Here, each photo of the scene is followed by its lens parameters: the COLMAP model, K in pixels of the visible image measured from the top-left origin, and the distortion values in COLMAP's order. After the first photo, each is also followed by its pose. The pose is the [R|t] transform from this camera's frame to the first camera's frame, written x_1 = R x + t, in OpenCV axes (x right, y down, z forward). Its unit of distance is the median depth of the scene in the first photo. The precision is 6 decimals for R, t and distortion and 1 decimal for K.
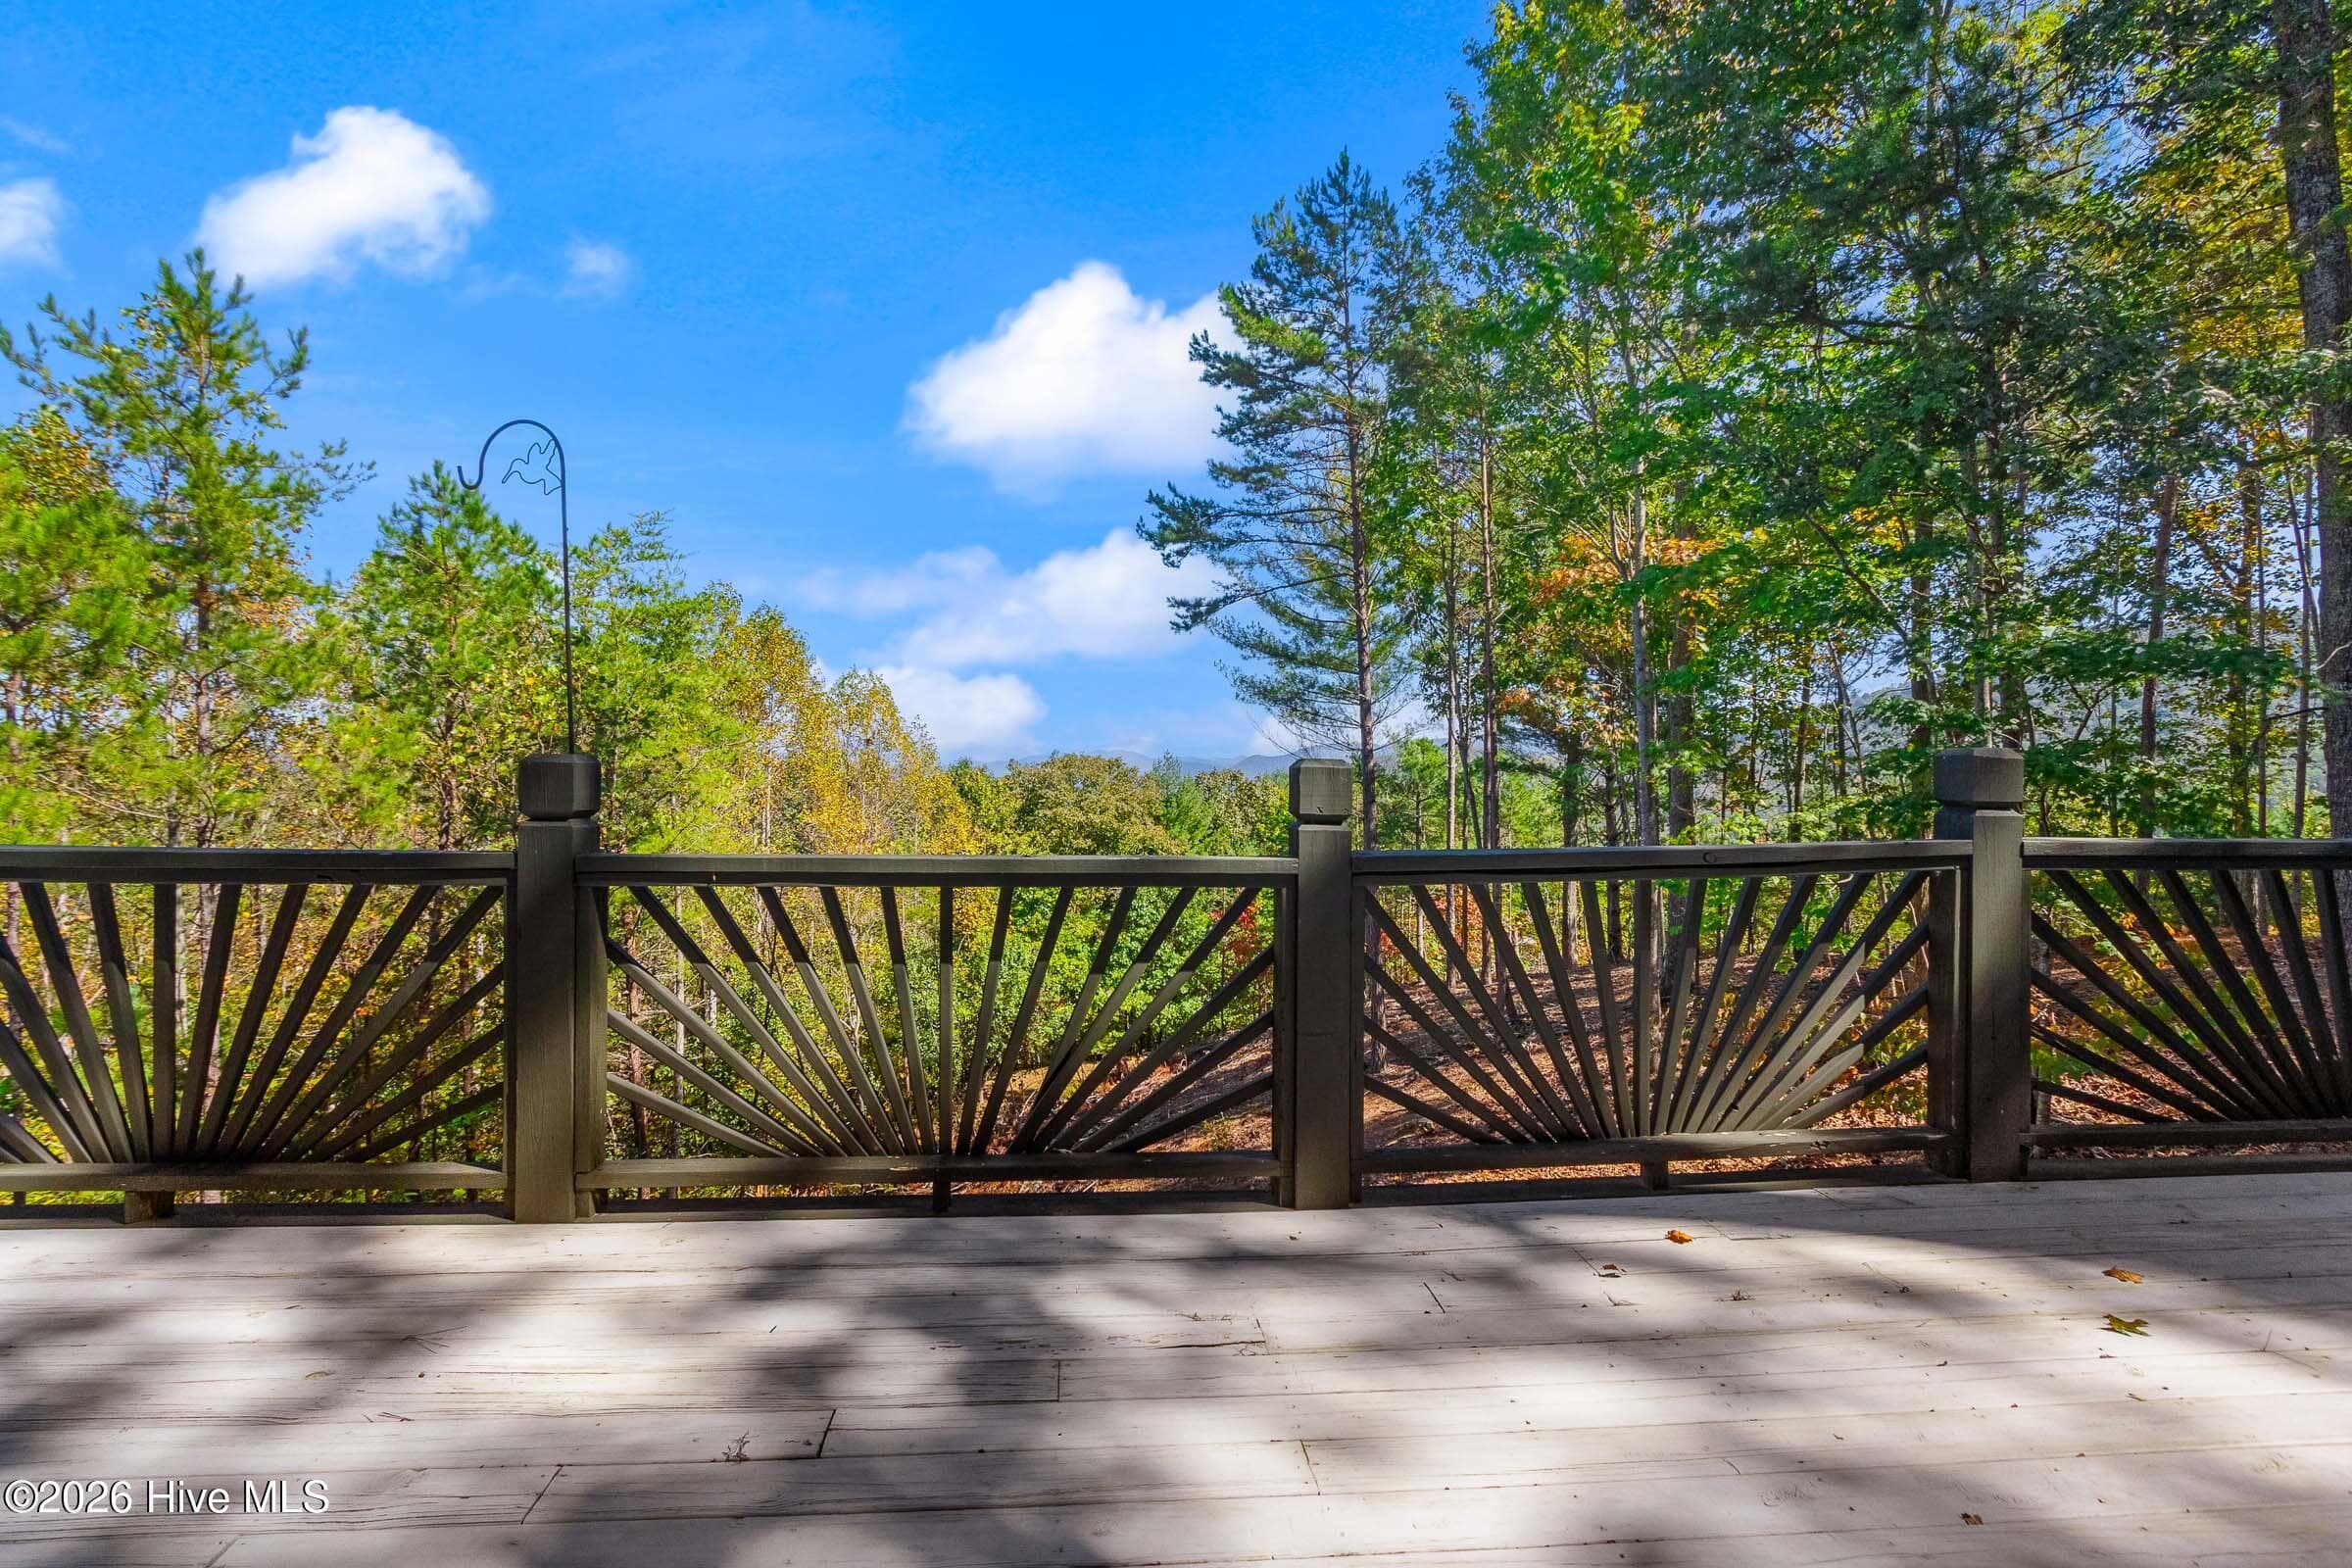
lens RADIAL K [[1089.7, 0, 1170.5], [0, 1089.7, 790.7], [0, 0, 1]] dist [0.003679, 0.000134]
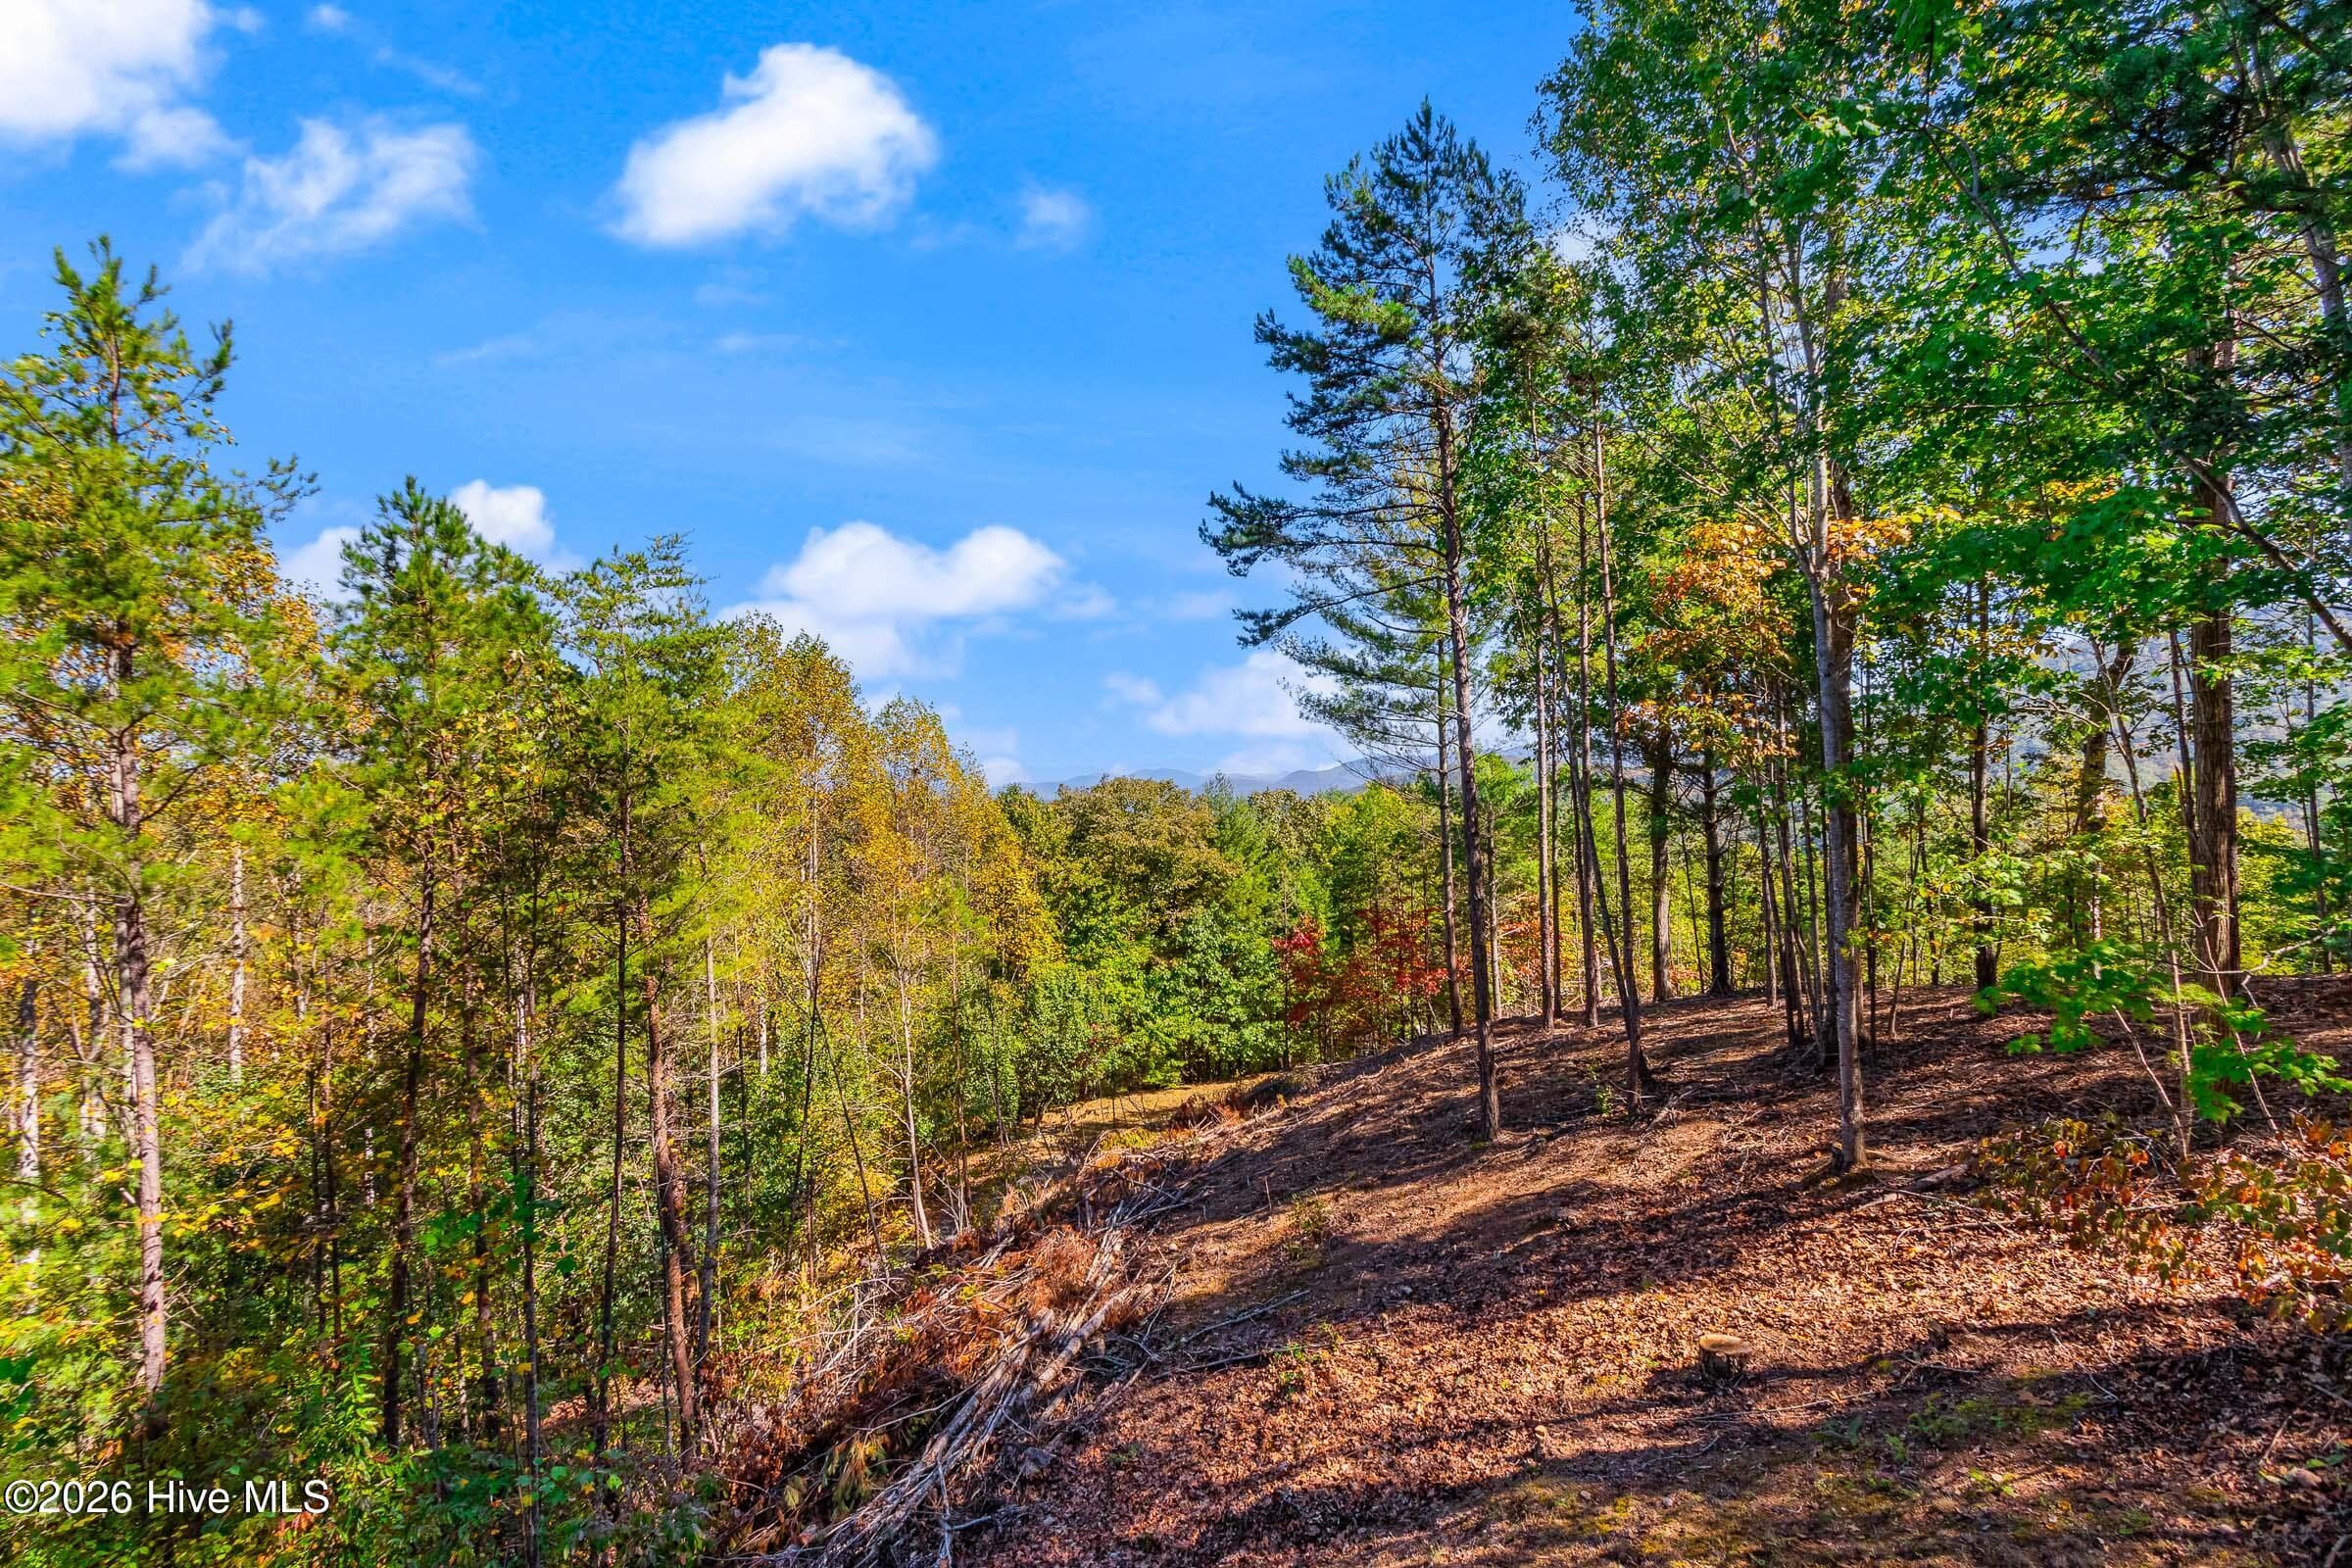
lens RADIAL K [[981.5, 0, 1181.5], [0, 981.5, 786.6], [0, 0, 1]] dist [-0.003358, -0.000643]
pose [[0.999502, -0.026121, -0.017692, -0.037431], [0.025936, 0.999607, -0.010598, -0.025239], [0.017962, 0.010134, 0.999787, 0.199029]]
